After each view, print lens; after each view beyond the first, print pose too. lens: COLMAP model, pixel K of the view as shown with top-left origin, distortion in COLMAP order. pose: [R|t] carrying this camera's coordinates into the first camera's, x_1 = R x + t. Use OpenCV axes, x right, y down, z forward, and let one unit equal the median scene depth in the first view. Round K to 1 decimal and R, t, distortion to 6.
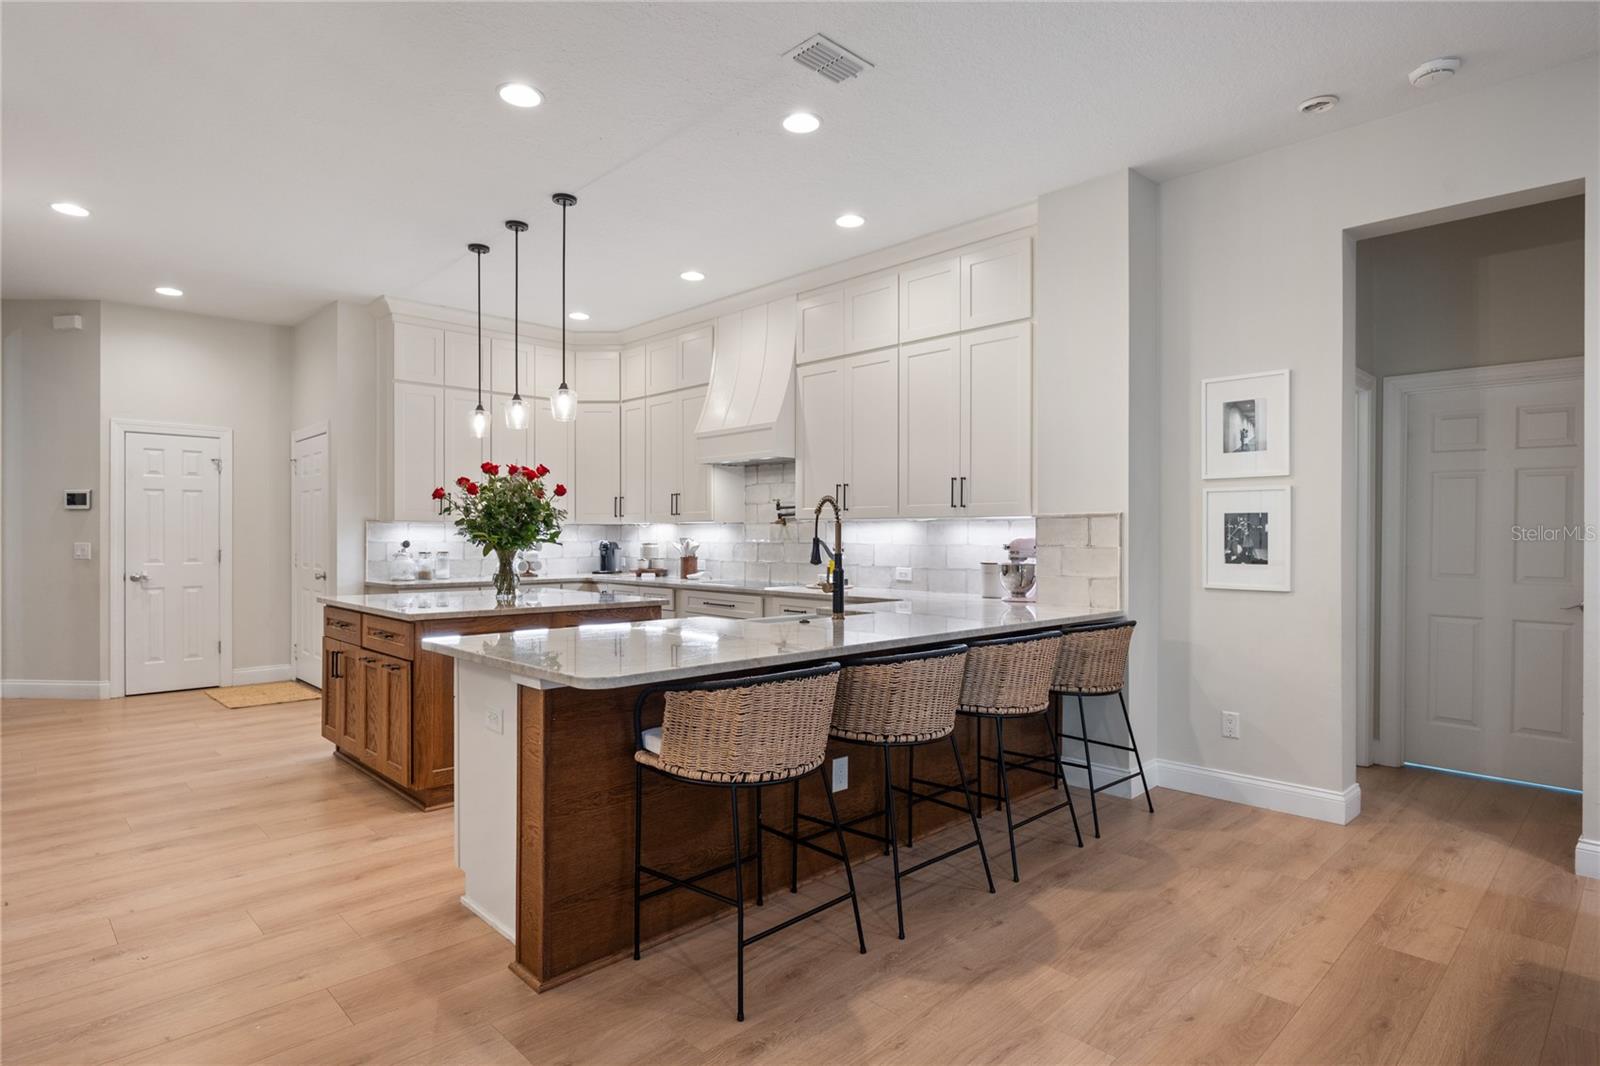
lens RADIAL K [[855.0, 0, 797.5], [0, 855.0, 538.1], [0, 0, 1]] dist [-0.002455, -0.000505]
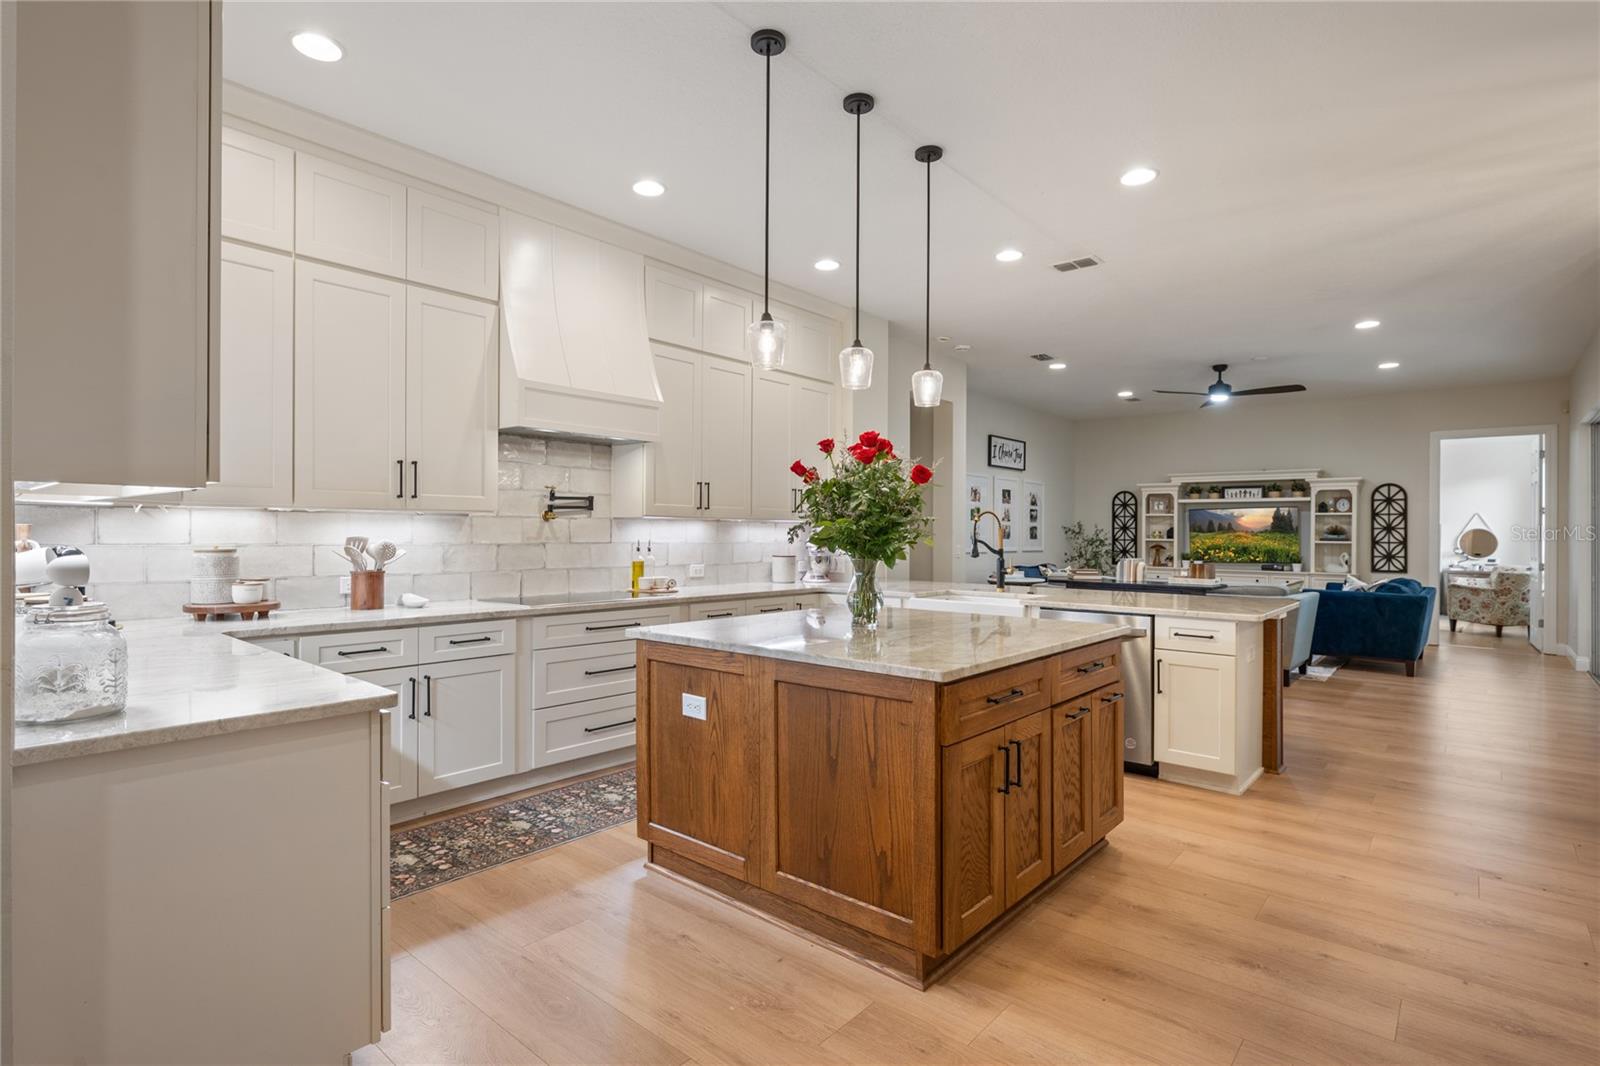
lens RADIAL K [[782.4, 0, 800.0], [0, 782.4, 533.0], [0, 0, 1]] dist [-0.000451, 0.000360]
pose [[-0.091562, -0.002345, 0.995797, -1.008250], [-0.005165, 0.999985, 0.001880, -0.008602], [-0.995786, -0.004971, -0.091573, 1.146138]]
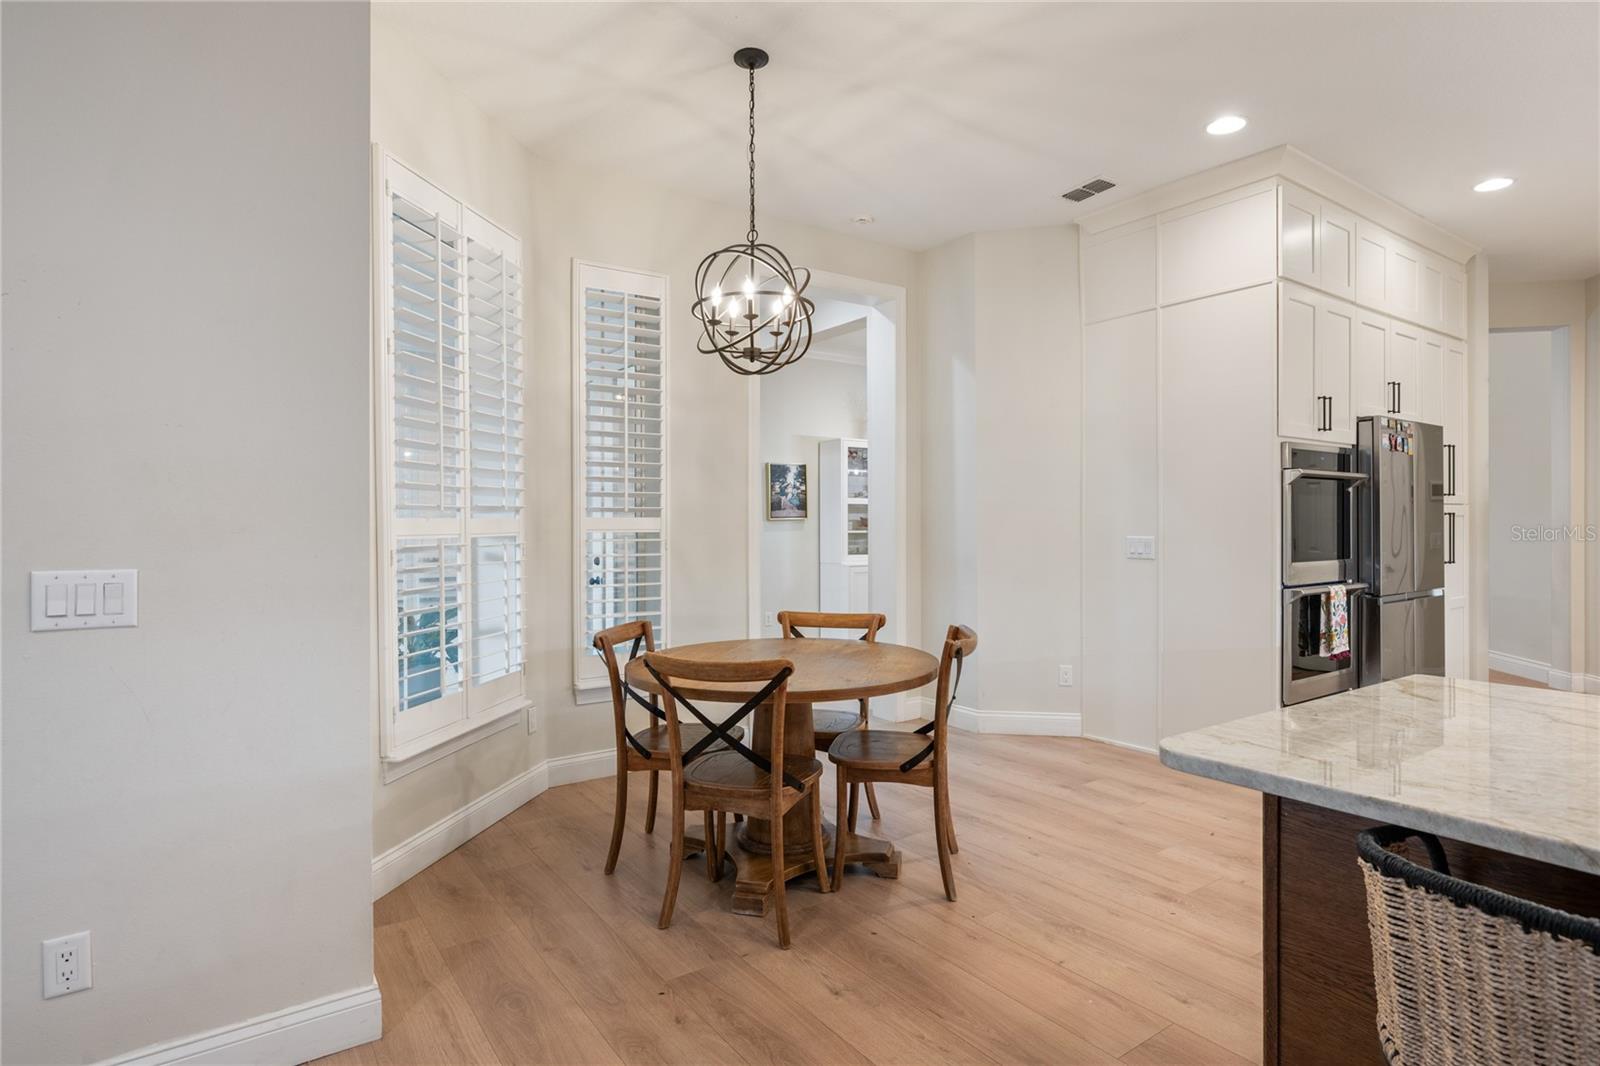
lens RADIAL K [[841.1, 0, 806.9], [0, 841.1, 528.6], [0, 0, 1]] dist [0.000487, 0.000837]
pose [[-0.156001, 0.002486, -0.987754, 0.199751], [0.001146, 0.999997, 0.002336, -0.001902], [0.987756, -0.000768, -0.156003, 0.378237]]
